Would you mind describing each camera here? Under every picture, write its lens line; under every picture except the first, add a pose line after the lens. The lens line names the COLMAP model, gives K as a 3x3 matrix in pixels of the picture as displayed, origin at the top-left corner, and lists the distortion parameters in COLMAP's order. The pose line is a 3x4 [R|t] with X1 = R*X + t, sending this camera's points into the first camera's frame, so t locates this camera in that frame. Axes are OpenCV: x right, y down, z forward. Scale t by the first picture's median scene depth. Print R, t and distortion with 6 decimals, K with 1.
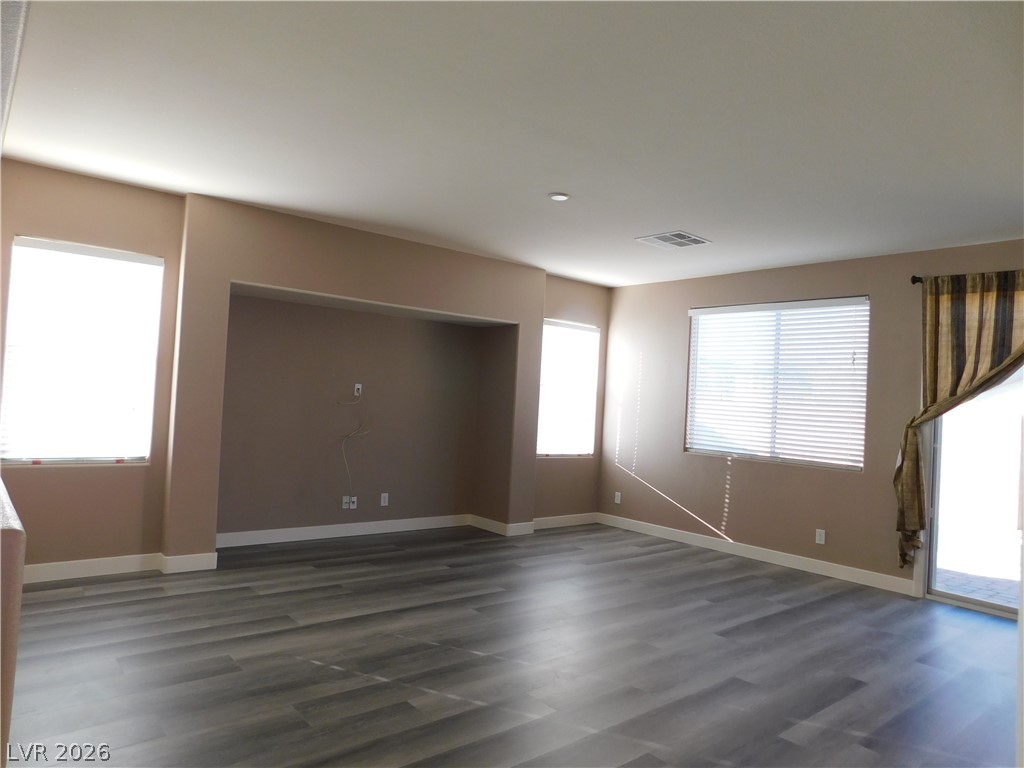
lens RADIAL K [[680.5, 0, 512.0], [0, 680.5, 379.7], [0, 0, 1]] dist [-0.056582, 0.037323]
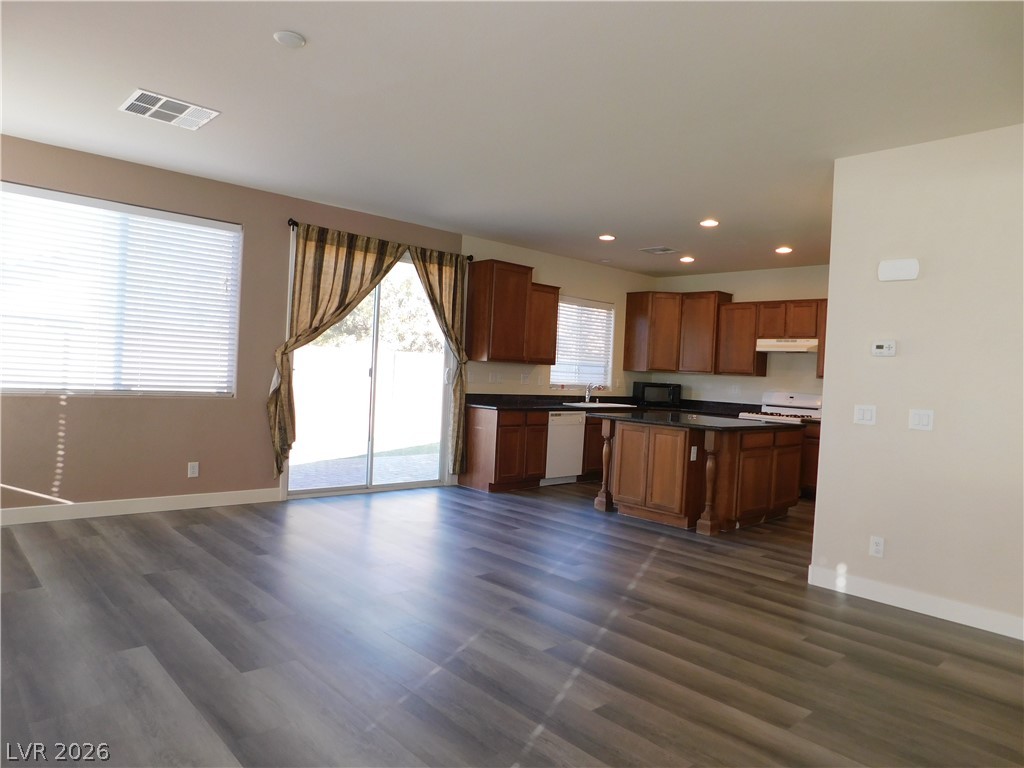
lens RADIAL K [[680.5, 0, 510.9], [0, 680.5, 378.5], [0, 0, 1]] dist [-0.056582, 0.037323]
pose [[-0.044735, -0.066094, 0.996810, -0.558249], [-0.083168, 0.994592, 0.062214, 0.009534], [-0.995531, -0.080120, -0.049990, 0.678001]]
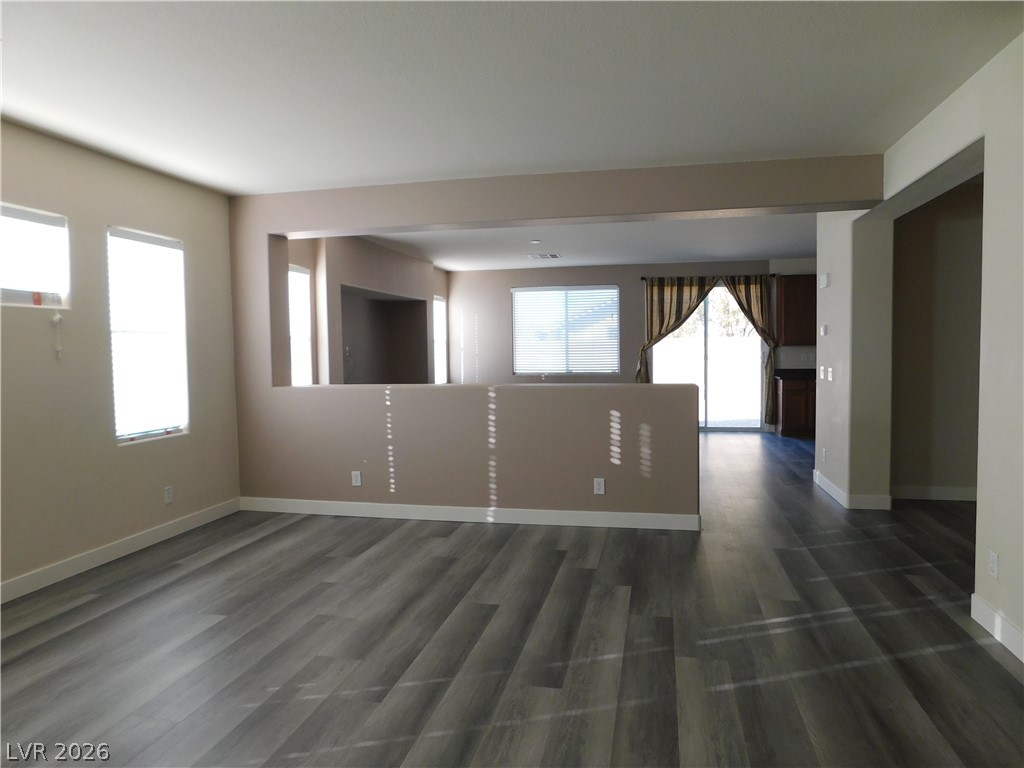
lens RADIAL K [[680.5, 0, 509.0], [0, 680.5, 383.4], [0, 0, 1]] dist [-0.056582, 0.037323]
pose [[0.793580, -0.096290, 0.600799, -1.007528], [0.039854, 0.993504, 0.106587, -0.068270], [-0.607159, -0.060641, 0.792263, -0.418929]]
